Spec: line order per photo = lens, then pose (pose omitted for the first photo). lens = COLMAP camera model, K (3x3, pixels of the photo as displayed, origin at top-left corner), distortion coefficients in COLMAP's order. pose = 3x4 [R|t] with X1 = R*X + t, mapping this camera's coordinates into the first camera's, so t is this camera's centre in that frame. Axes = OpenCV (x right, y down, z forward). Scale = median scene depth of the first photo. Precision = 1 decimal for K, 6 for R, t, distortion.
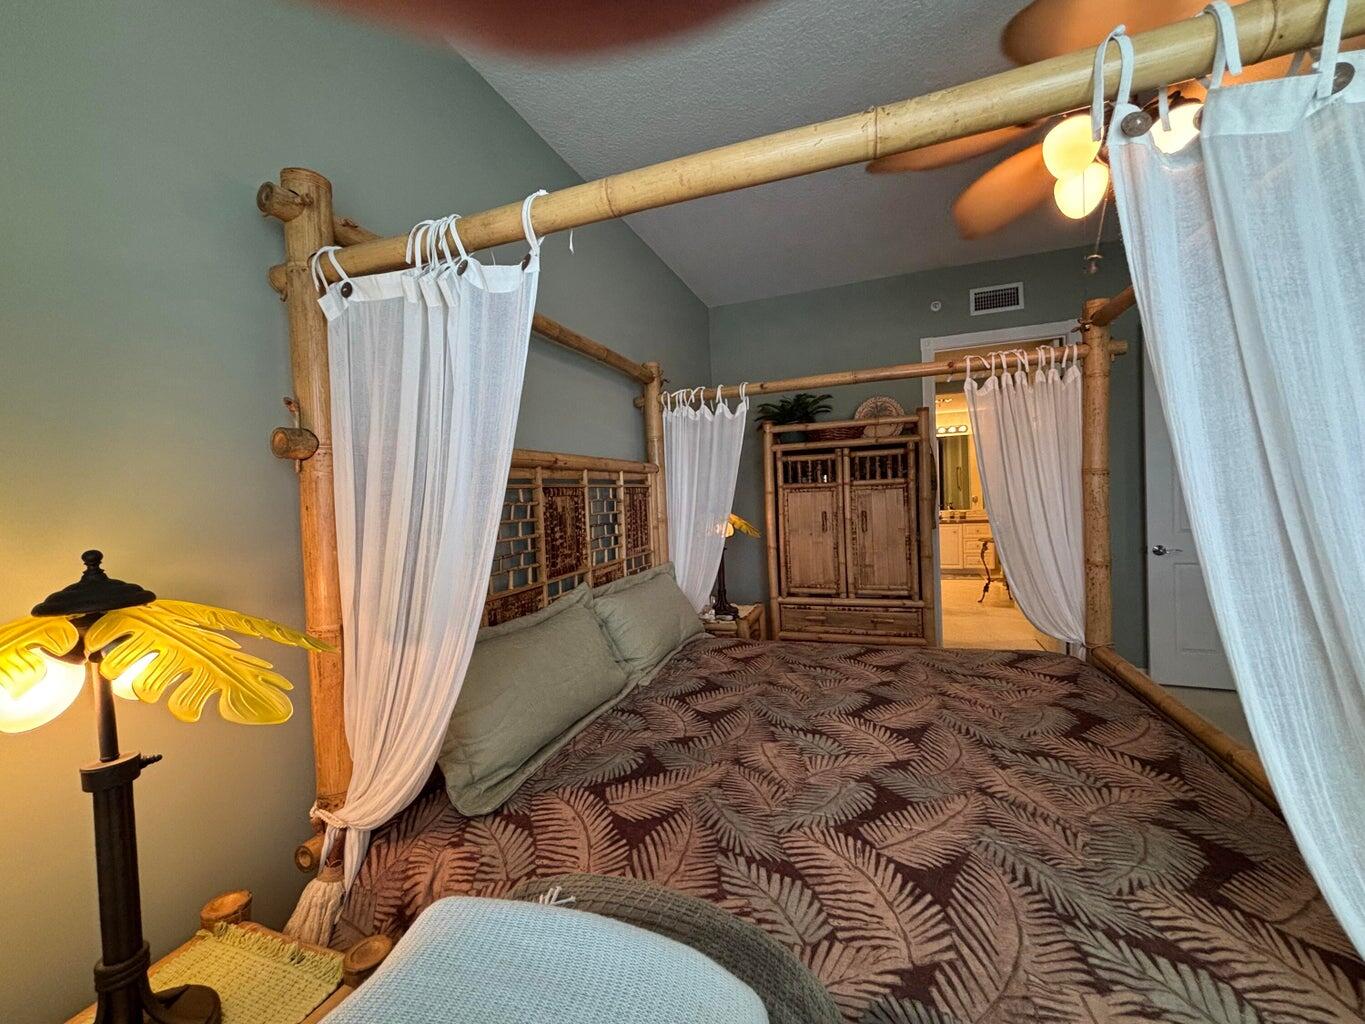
lens RADIAL K [[565.7, 0, 682.5], [0, 565.7, 512.0], [0, 0, 1]] dist [-0.017212, 0.006126]
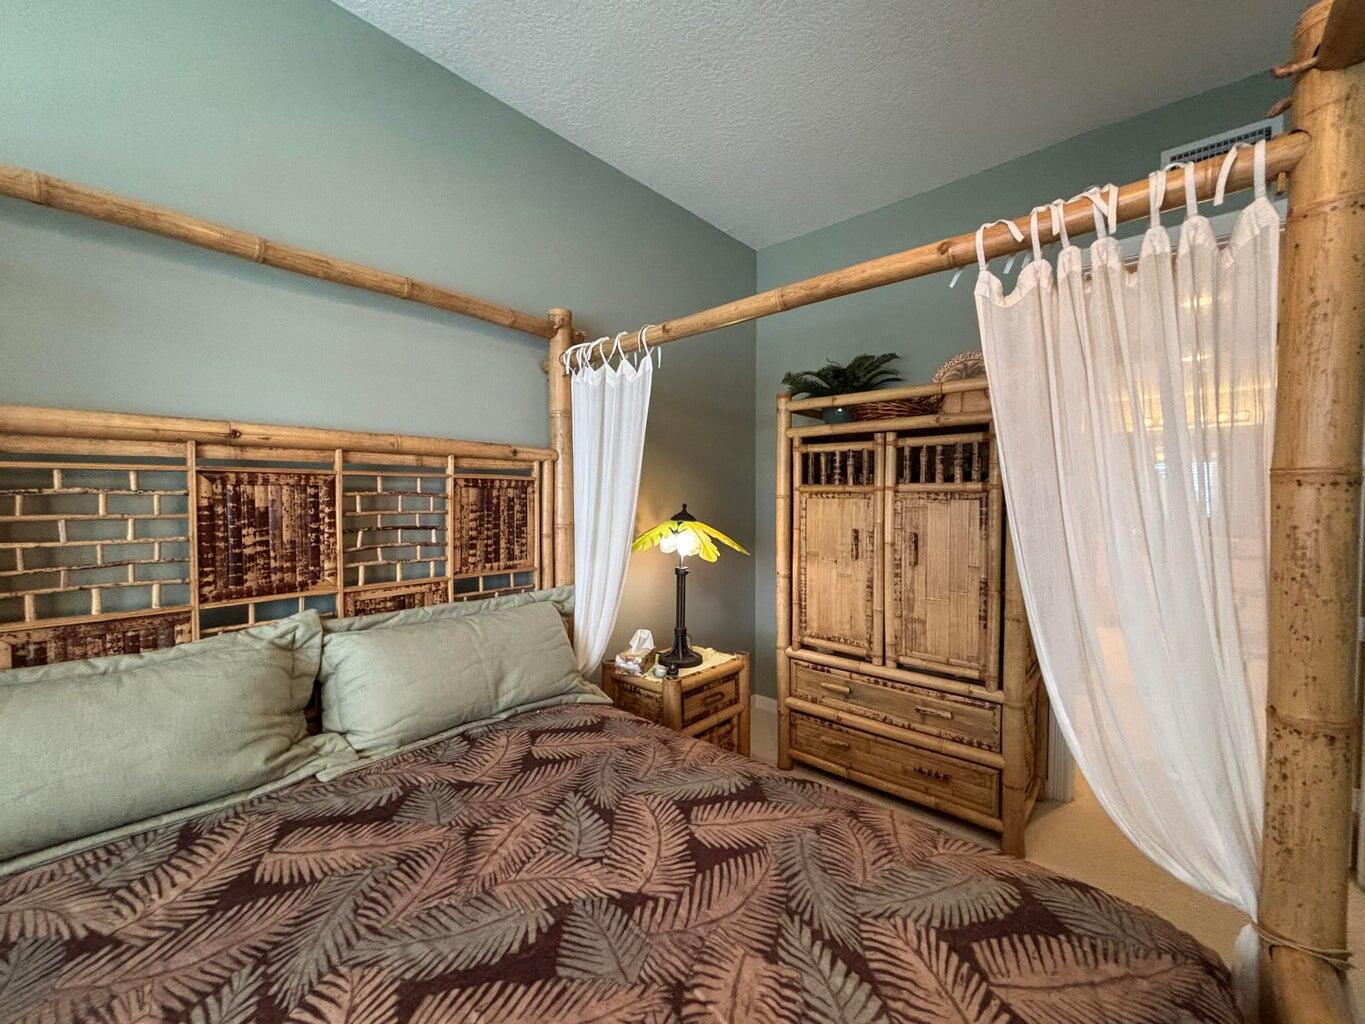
lens RADIAL K [[565.7, 0, 682.5], [0, 565.7, 512.0], [0, 0, 1]] dist [-0.017212, 0.006126]
pose [[0.927062, 0.056662, -0.370601, 0.322317], [-0.055240, 0.998368, 0.014459, -0.020249], [0.370815, 0.007068, 0.928680, 0.331351]]
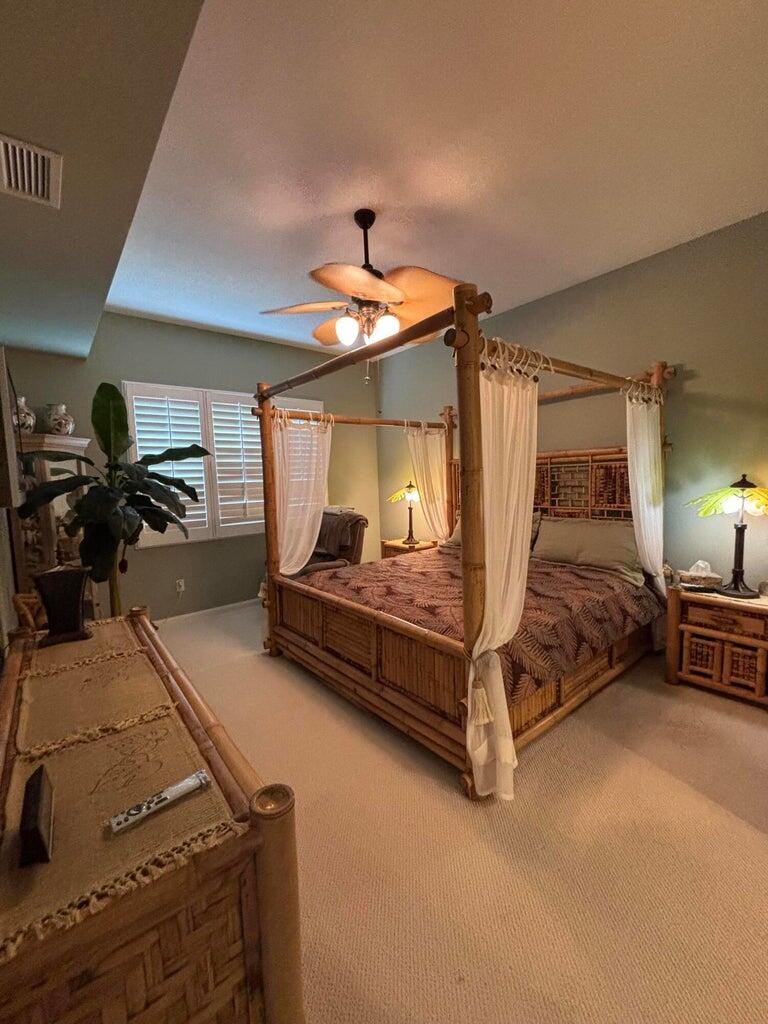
lens RADIAL K [[424.4, 0, 384.0], [0, 424.4, 512.0], [0, 0, 1]] dist [-0.017212, 0.006126]
pose [[-0.525918, 0.130192, -0.840512, 0.946548], [0.029220, 0.990398, 0.135125, -0.068835], [0.850033, 0.046505, -0.524672, 0.851266]]
